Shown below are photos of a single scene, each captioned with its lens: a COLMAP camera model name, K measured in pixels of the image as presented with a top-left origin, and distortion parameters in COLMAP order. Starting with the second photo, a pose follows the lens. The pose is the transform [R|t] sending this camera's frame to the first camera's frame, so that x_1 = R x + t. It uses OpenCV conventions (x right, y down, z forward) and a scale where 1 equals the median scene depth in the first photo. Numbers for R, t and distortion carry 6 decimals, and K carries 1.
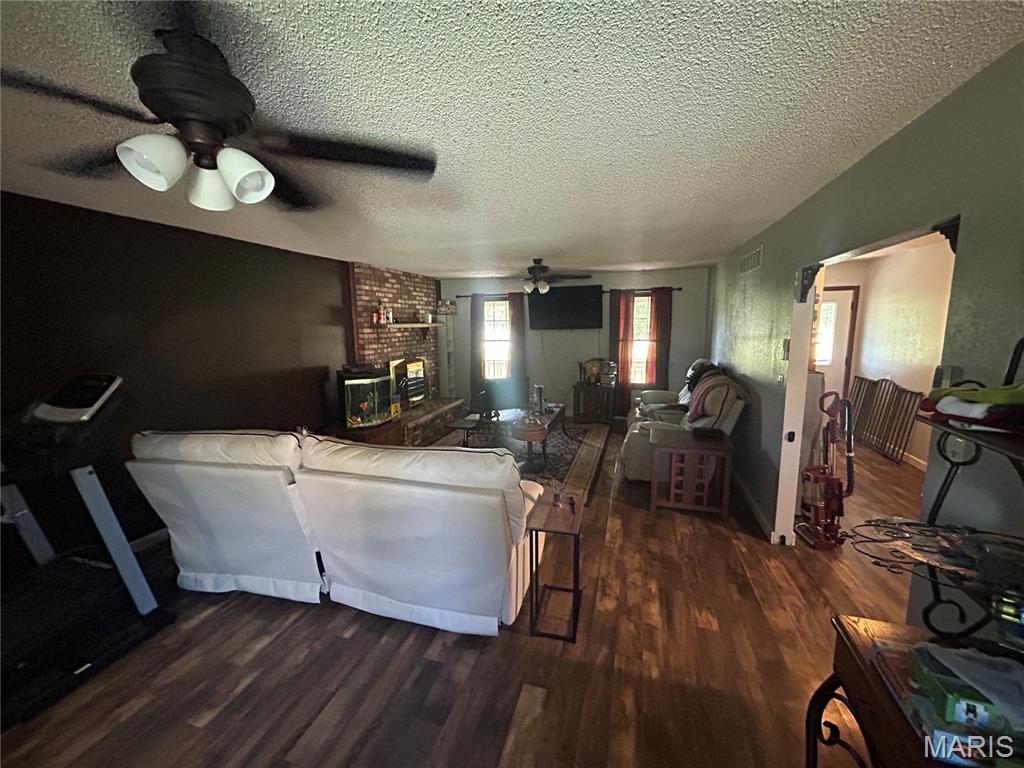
lens RADIAL K [[416.0, 0, 513.0], [0, 416.0, 388.0], [0, 0, 1]] dist [0.001277, -0.000201]
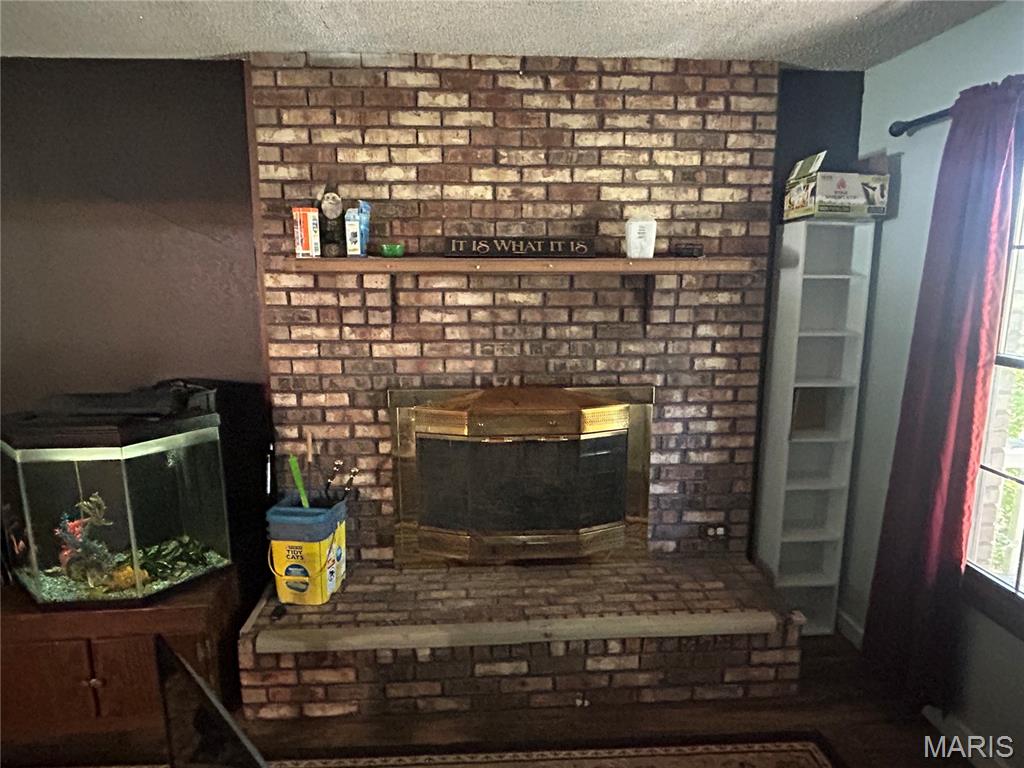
lens RADIAL K [[623.8, 0, 512.5], [0, 623.8, 379.9], [0, 0, 1]] dist [0.000587, -0.000297]
pose [[0.340556, 0.177226, -0.923370, 0.128838], [-0.150754, 0.979661, 0.132430, -0.135595], [0.928060, 0.094102, 0.360347, 0.885197]]
